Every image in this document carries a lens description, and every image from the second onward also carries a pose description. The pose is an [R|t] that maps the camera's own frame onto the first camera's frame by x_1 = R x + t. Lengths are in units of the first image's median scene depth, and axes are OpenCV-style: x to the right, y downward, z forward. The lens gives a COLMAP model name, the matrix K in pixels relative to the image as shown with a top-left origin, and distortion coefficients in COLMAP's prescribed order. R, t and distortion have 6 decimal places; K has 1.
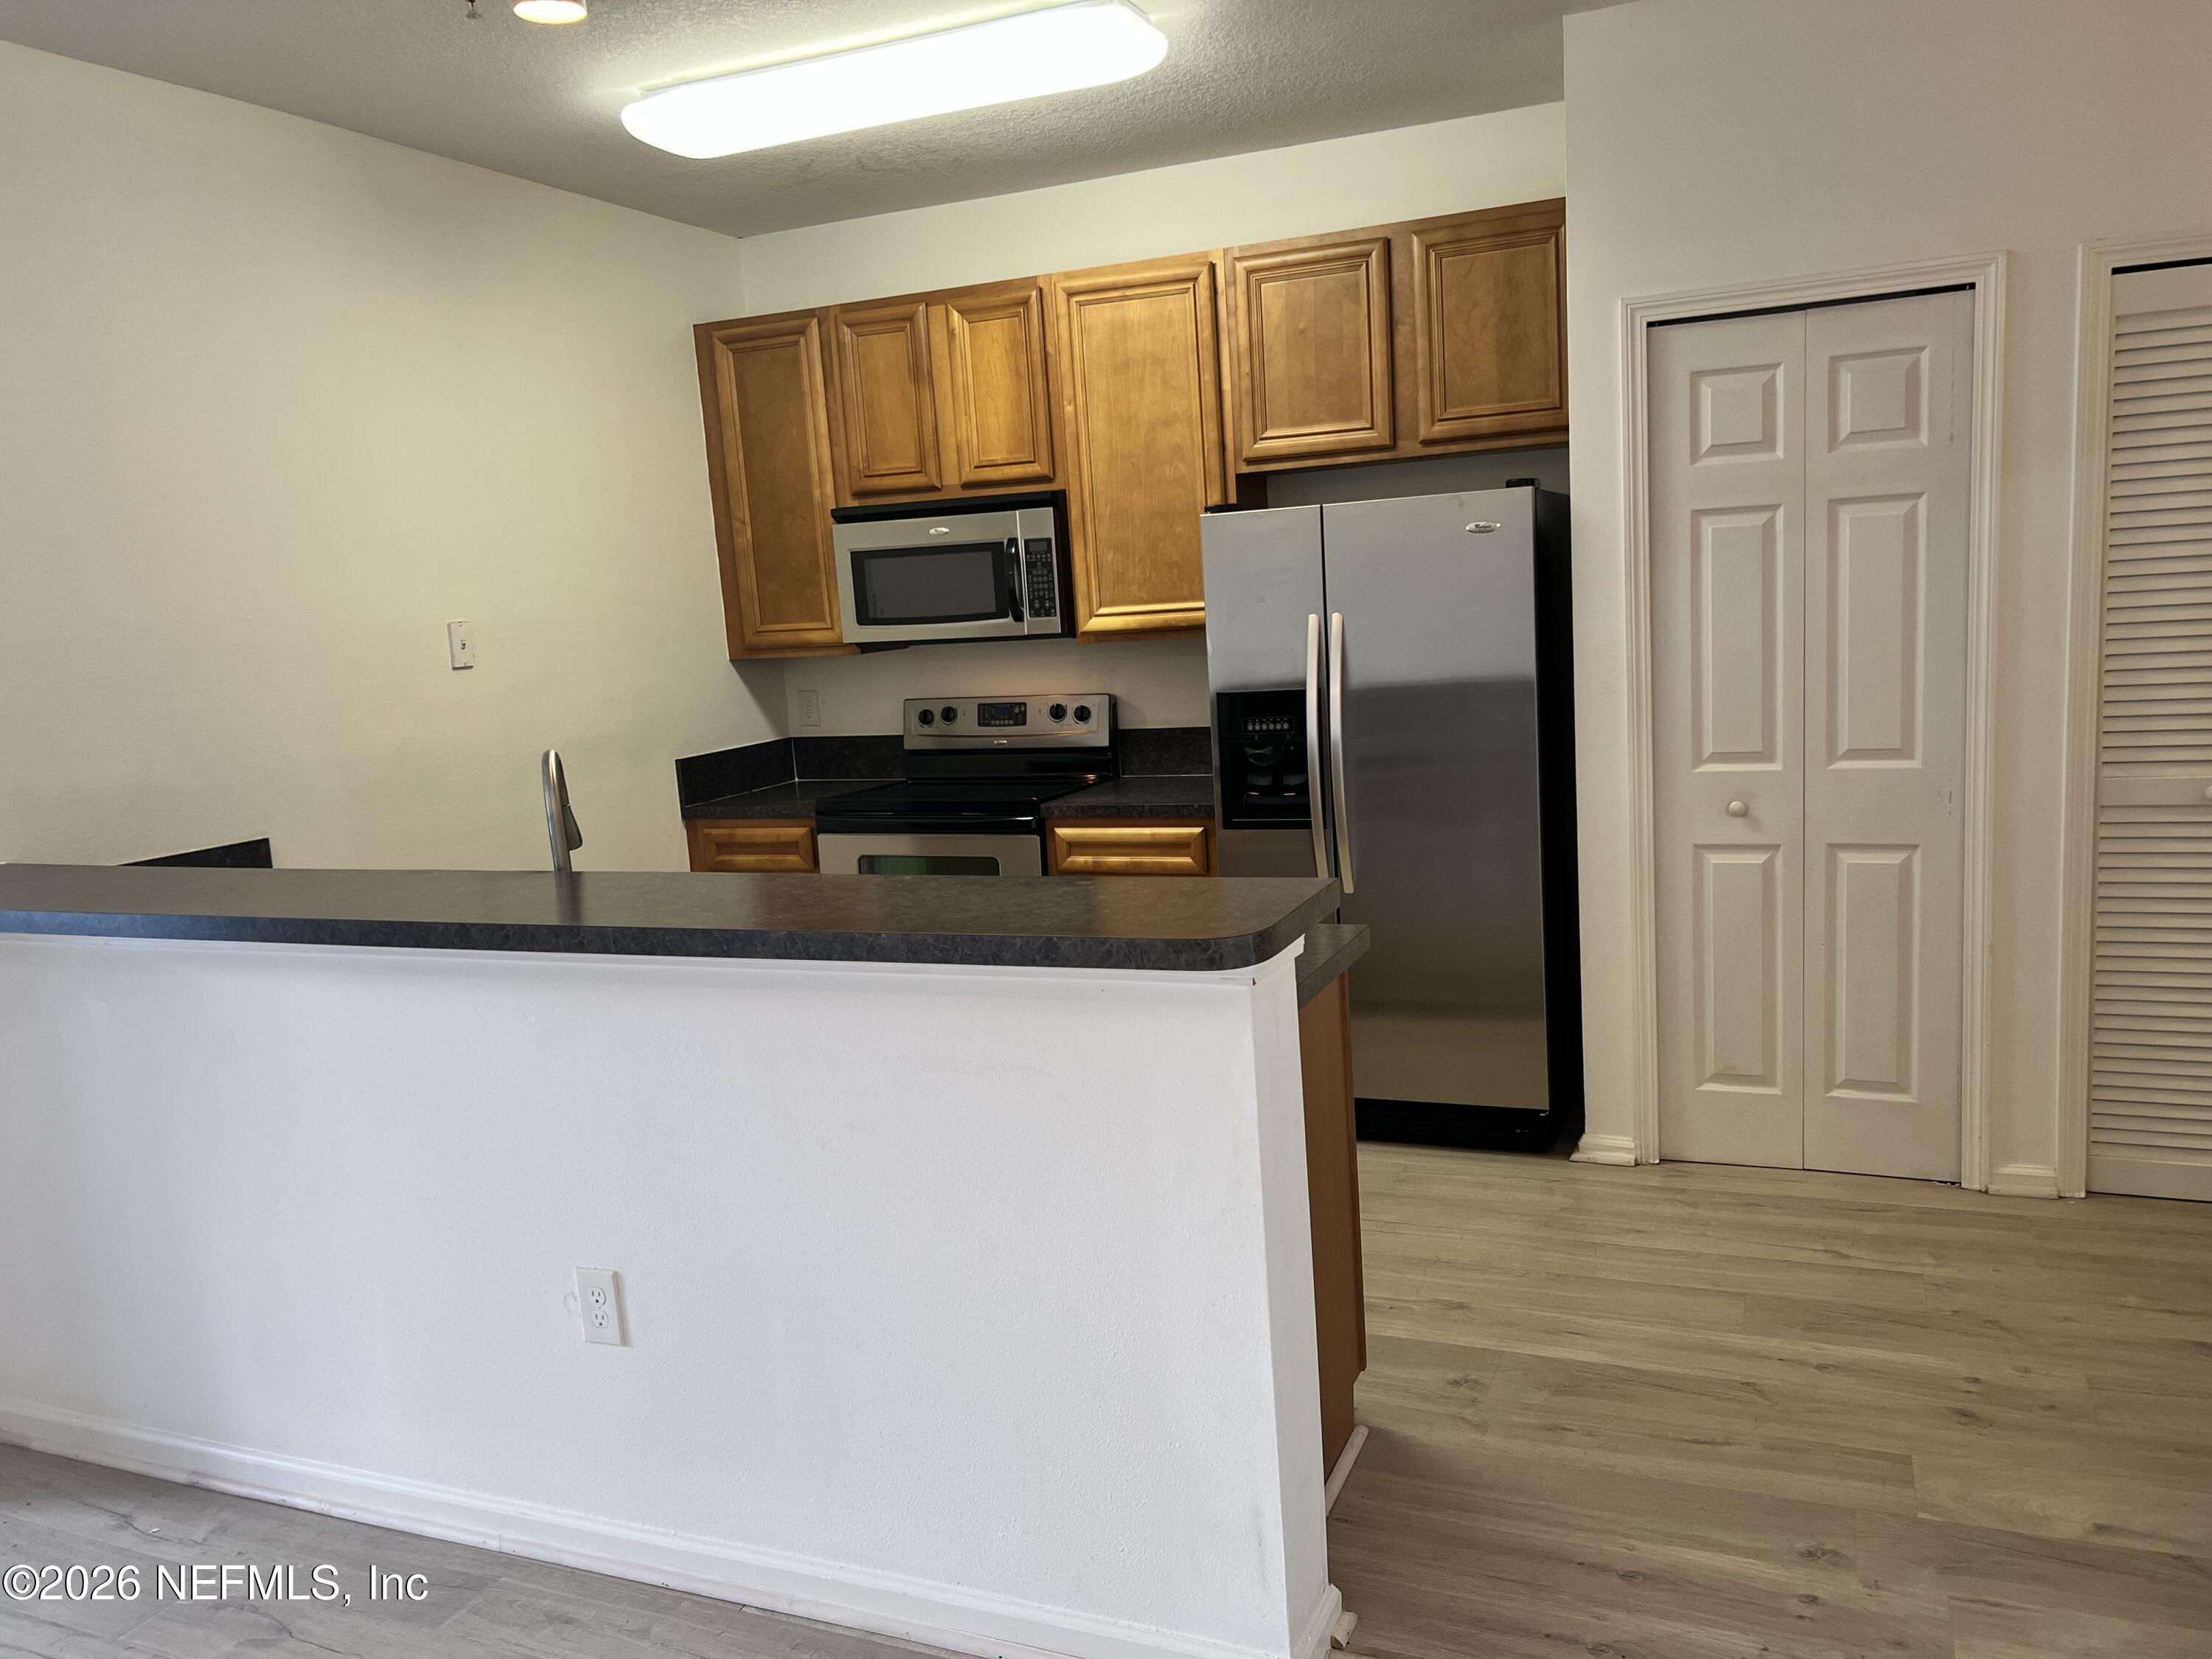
lens RADIAL K [[1657.7, 0, 1106.0], [0, 1657.7, 829.5], [0, 0, 1]] dist [0.124346, -0.148458]
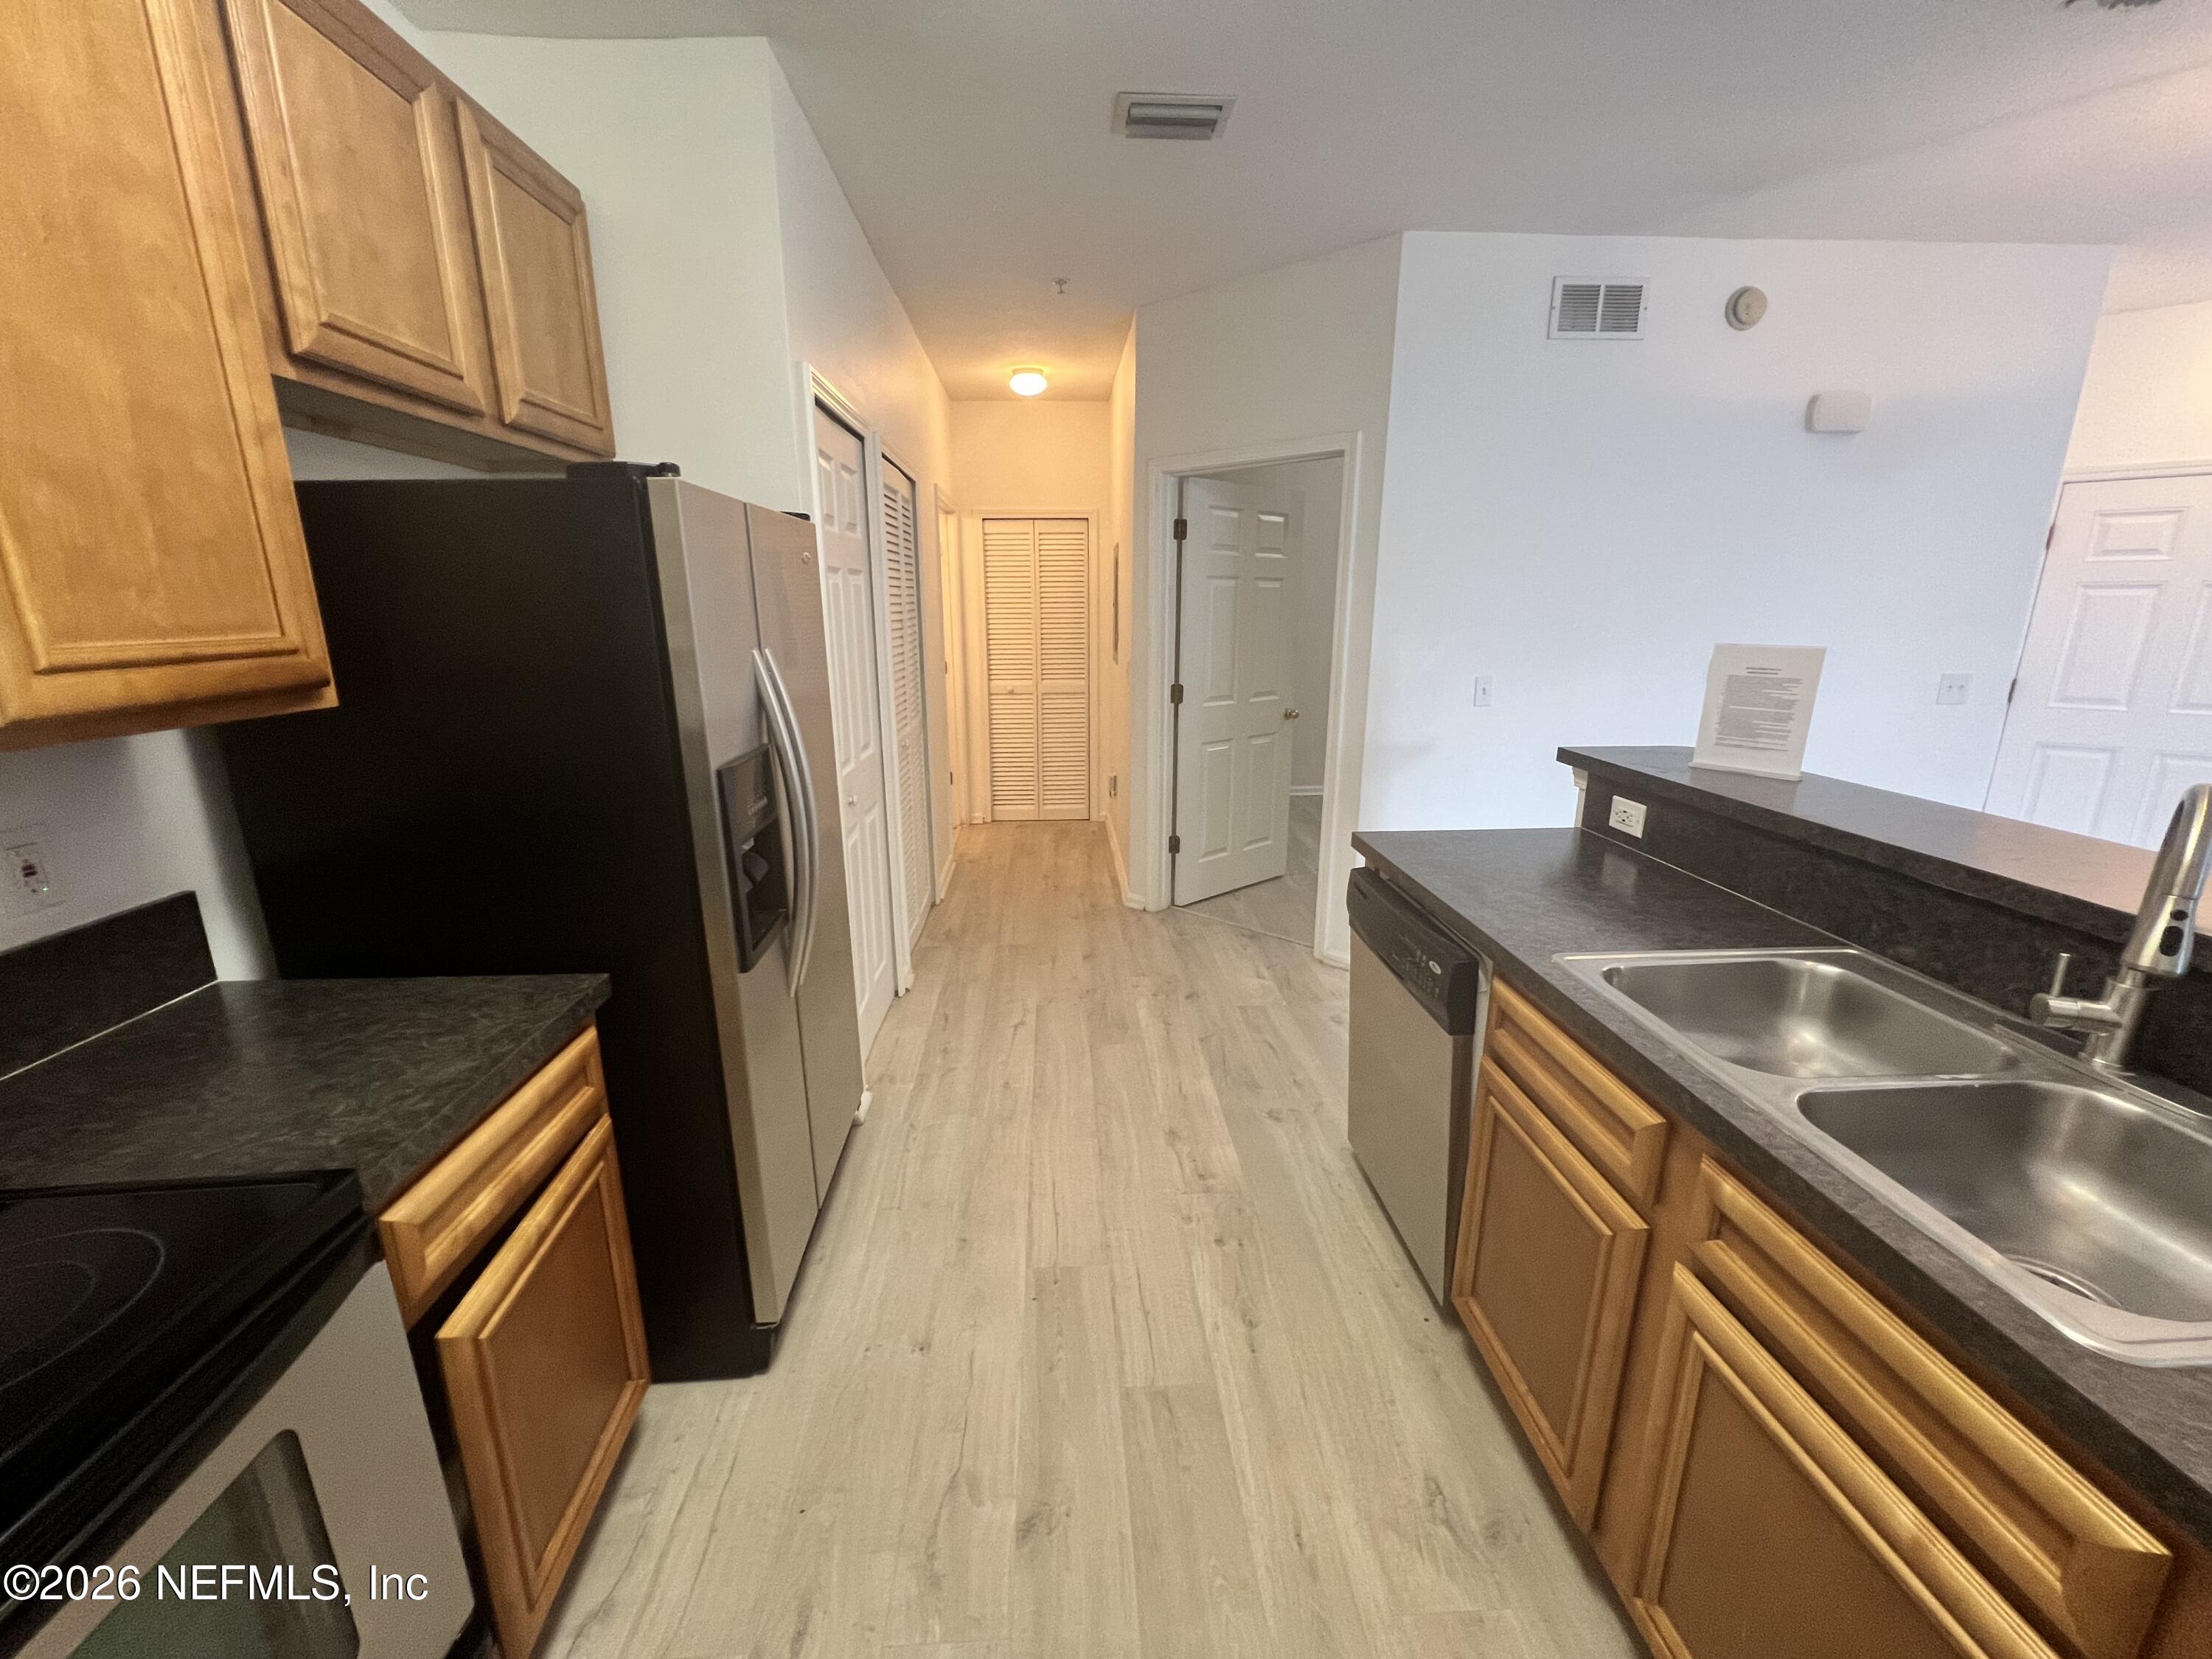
lens RADIAL K [[889.6, 0, 1097.0], [0, 889.6, 821.1], [0, 0, 1]] dist [0.001902, 0.000334]
pose [[-0.431702, -0.151155, 0.889261, -0.264449], [0.168667, 0.954944, 0.244201, -0.107935], [-0.886107, 0.255411, -0.386756, 0.885568]]
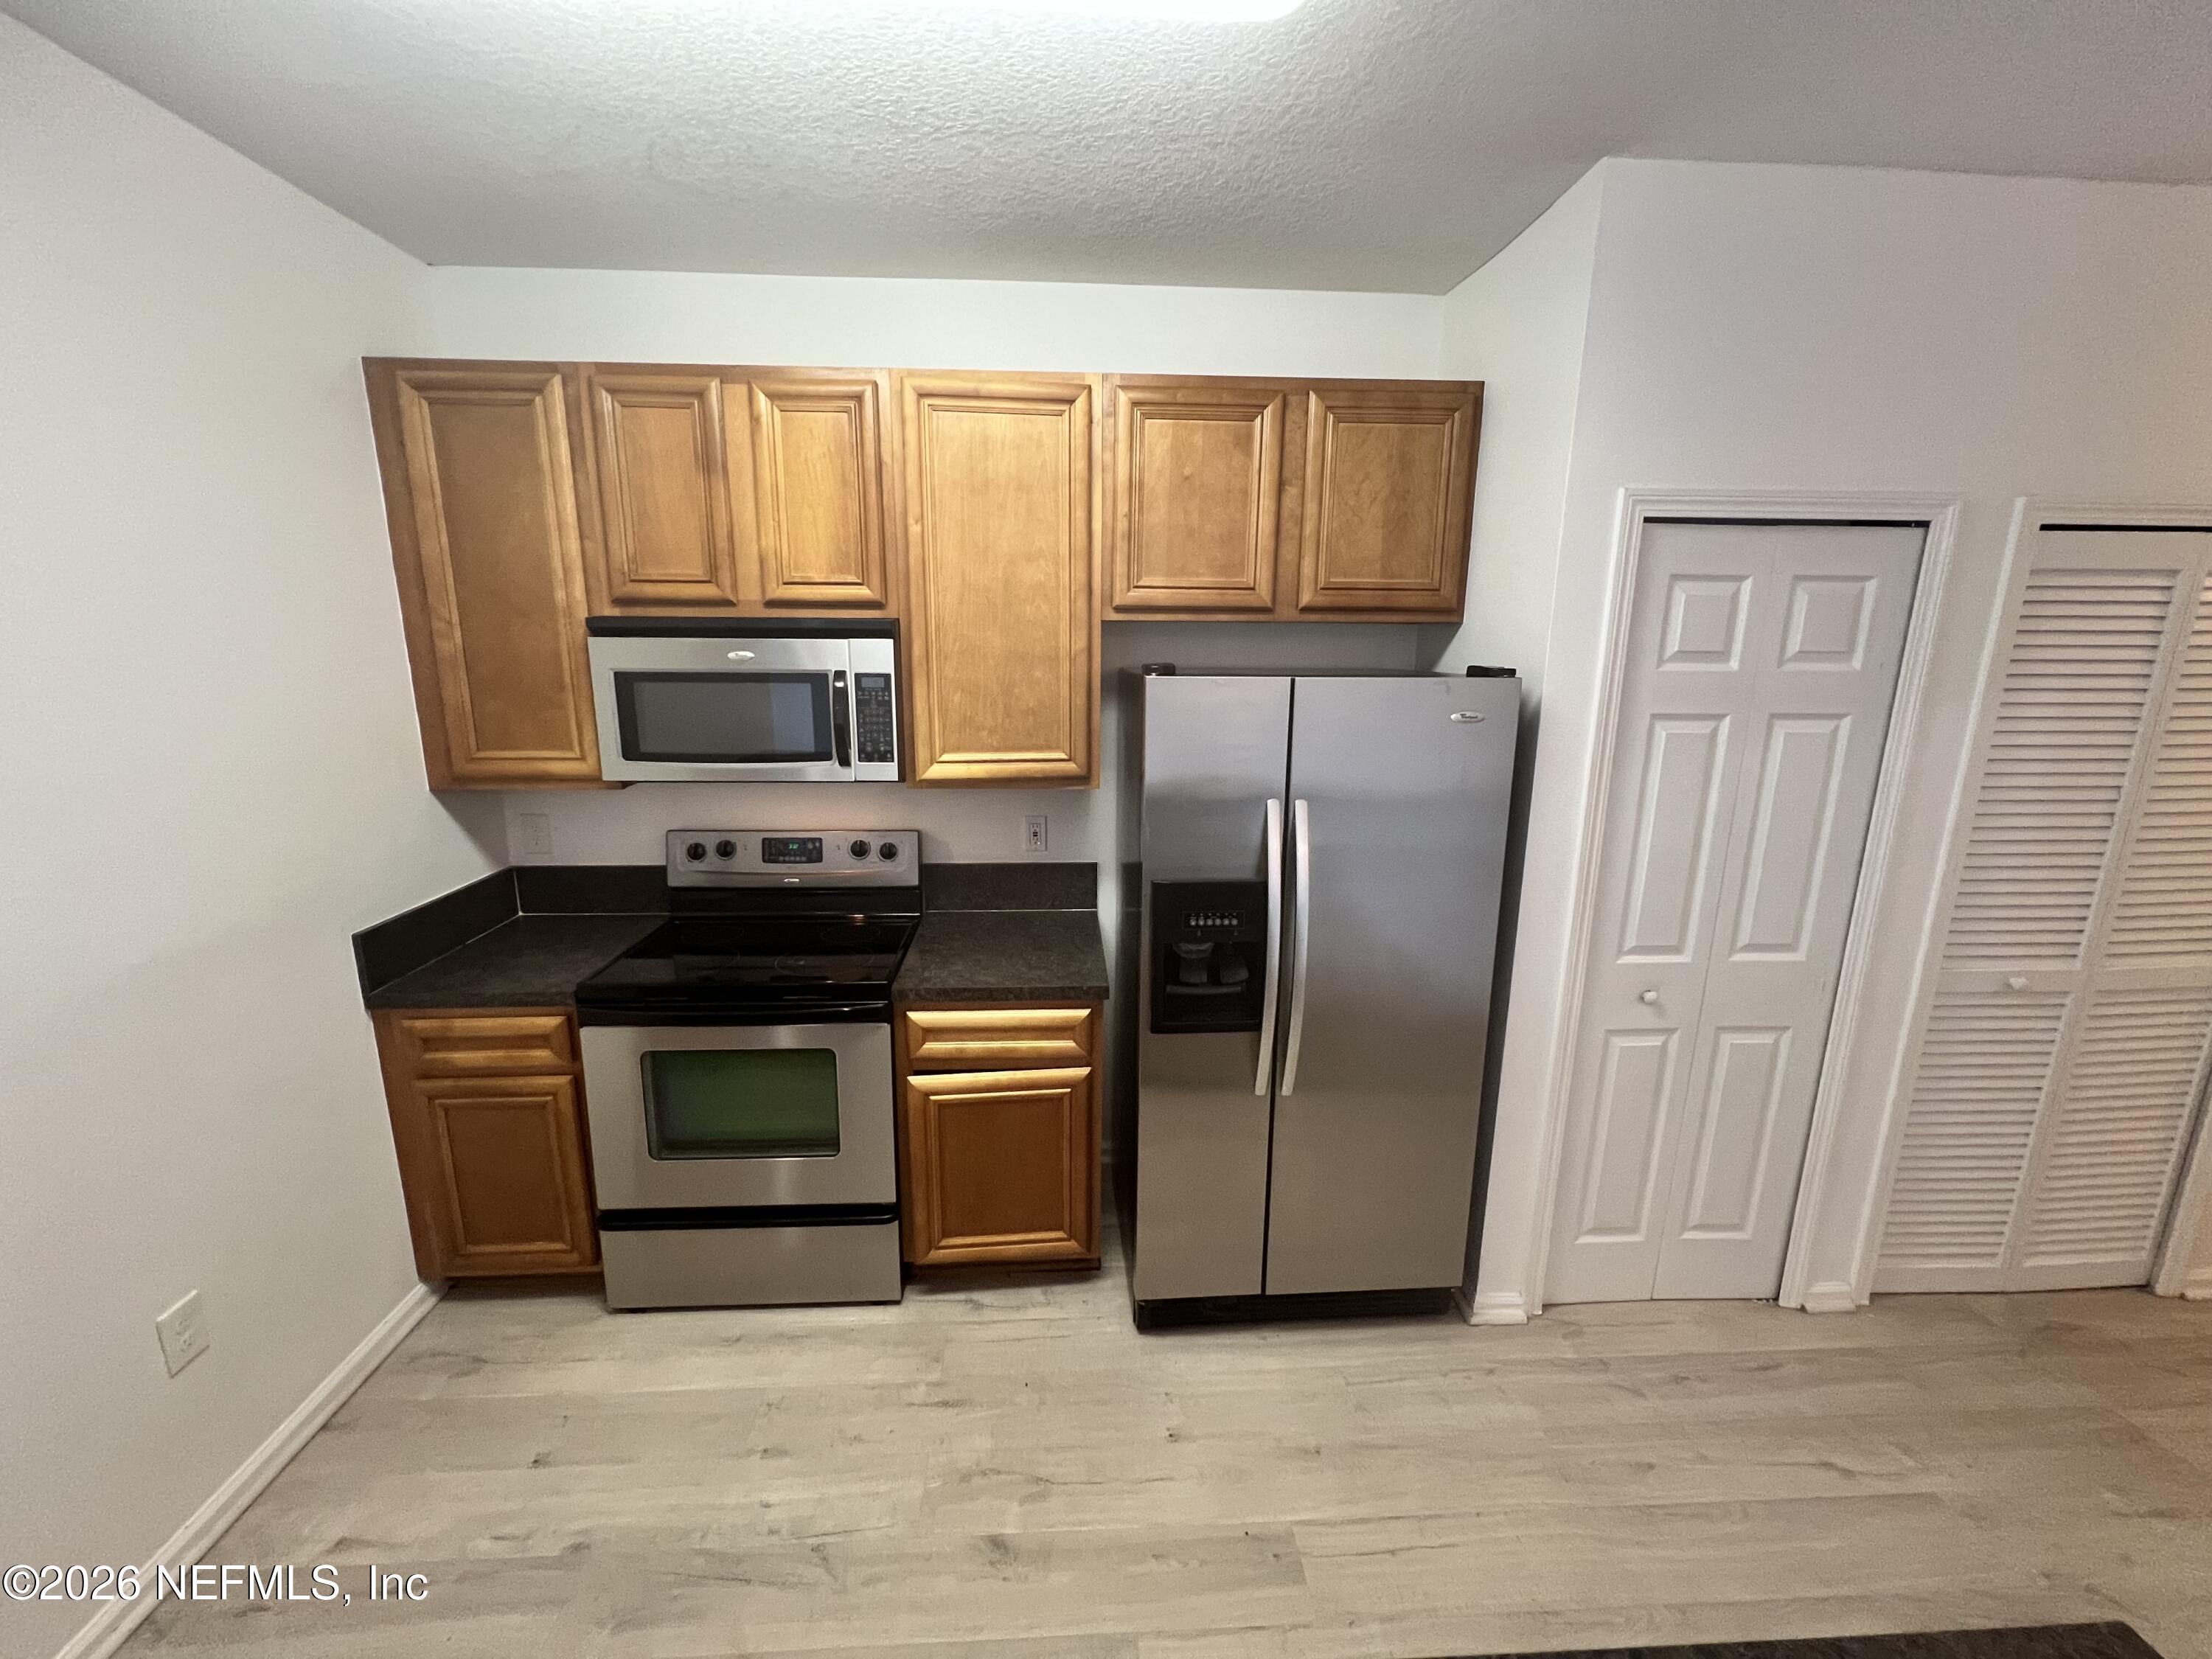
lens RADIAL K [[889.6, 0, 1097.0], [0, 889.6, 821.1], [0, 0, 1]] dist [0.001902, 0.000334]
pose [[0.896713, -0.020959, 0.442116, -0.142225], [0.001953, 0.999056, 0.043400, -0.117677], [-0.442608, -0.038054, 0.895907, 0.528318]]
